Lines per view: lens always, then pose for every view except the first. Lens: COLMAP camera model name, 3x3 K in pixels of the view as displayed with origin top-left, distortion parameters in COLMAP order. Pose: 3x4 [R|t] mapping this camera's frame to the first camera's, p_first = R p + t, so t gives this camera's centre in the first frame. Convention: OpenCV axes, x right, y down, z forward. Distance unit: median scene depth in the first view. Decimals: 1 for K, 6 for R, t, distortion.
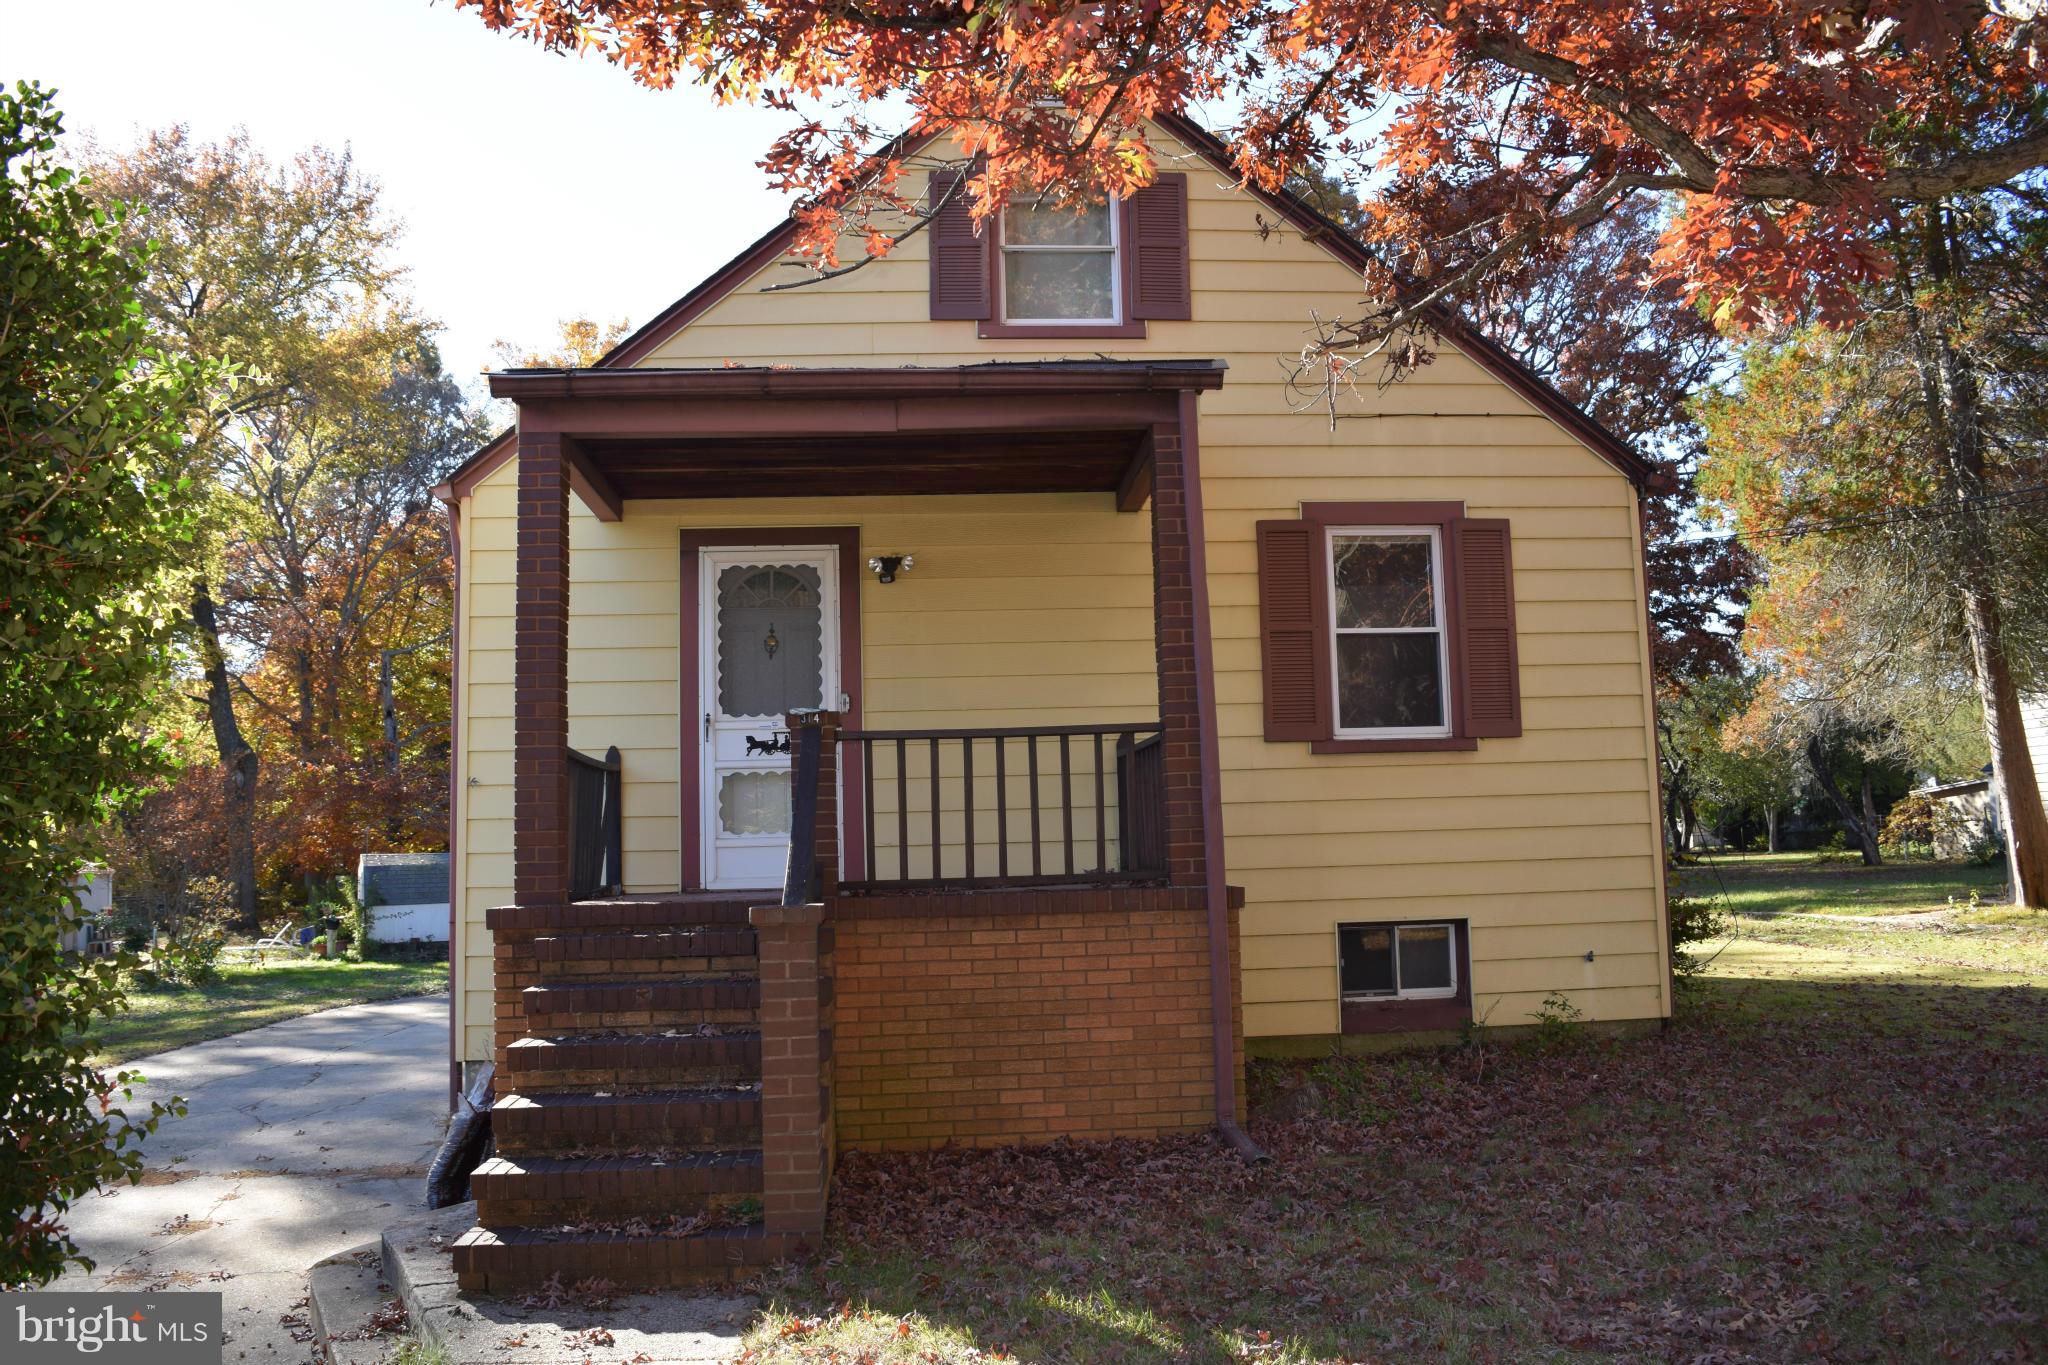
lens RADIAL K [[1603.7, 0, 1025.2], [0, 1603.7, 684.9], [0, 0, 1]] dist [-0.100387, 0.036121]
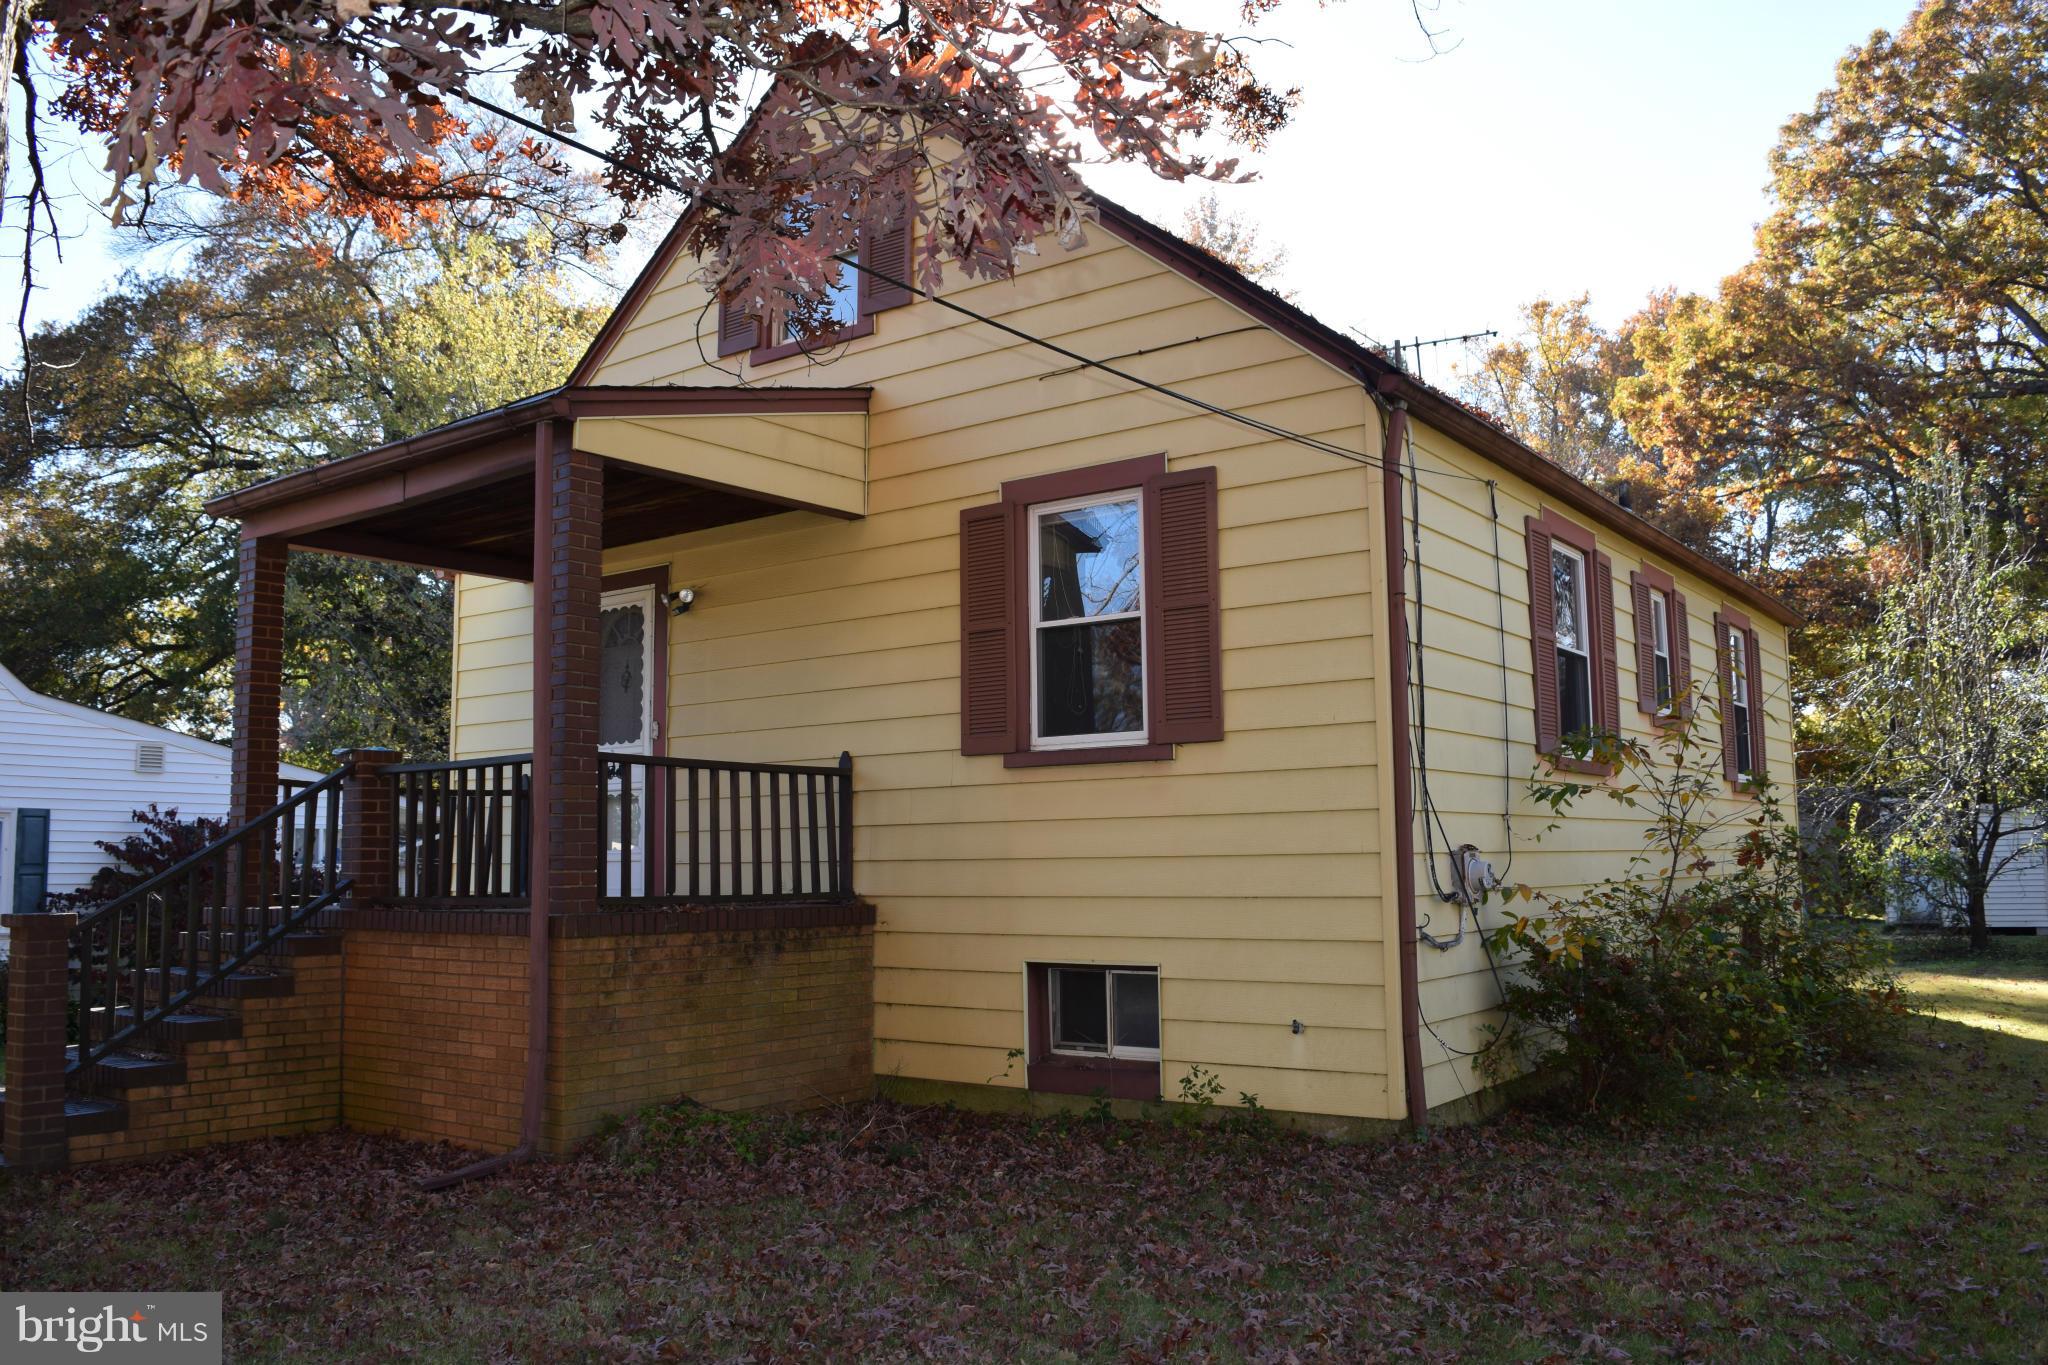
lens RADIAL K [[1603.7, 0, 1031.0], [0, 1603.7, 687.3], [0, 0, 1]] dist [-0.100387, 0.036121]
pose [[0.761400, -0.051460, -0.646236, 0.776057], [0.059351, 0.998191, -0.009559, 0.008216], [0.645559, -0.031076, 0.763078, 0.341442]]
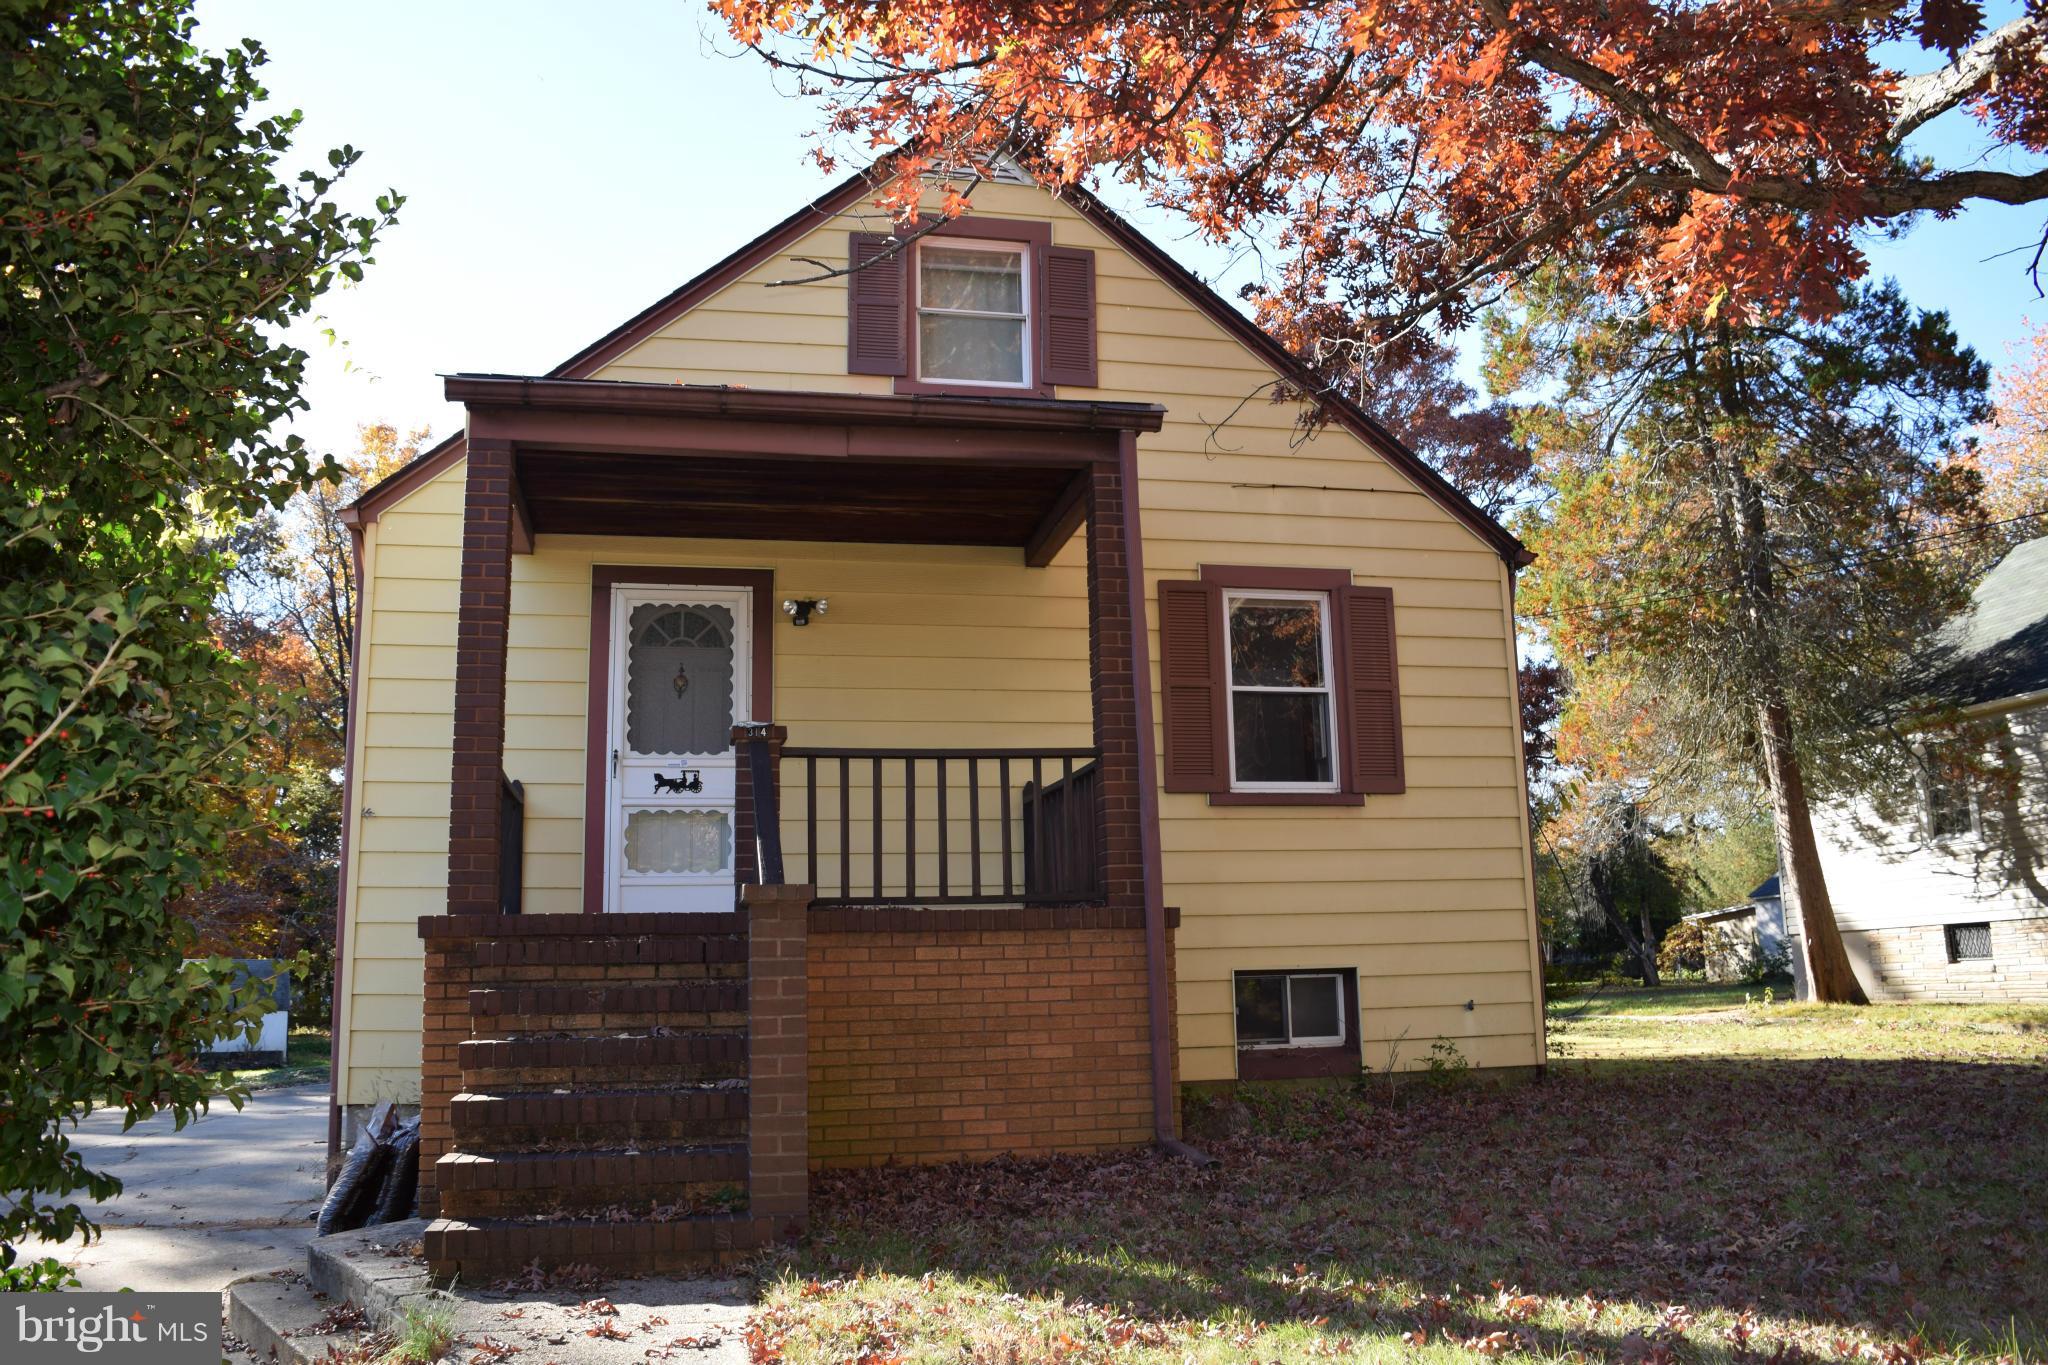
lens RADIAL K [[1603.7, 0, 1023.0], [0, 1603.7, 694.2], [0, 0, 1]] dist [-0.100387, 0.036121]
pose [[0.990978, 0.028143, 0.131035, -0.078355], [-0.017604, 0.996566, -0.080904, 0.058179], [-0.132862, 0.077868, 0.988071, -0.008736]]
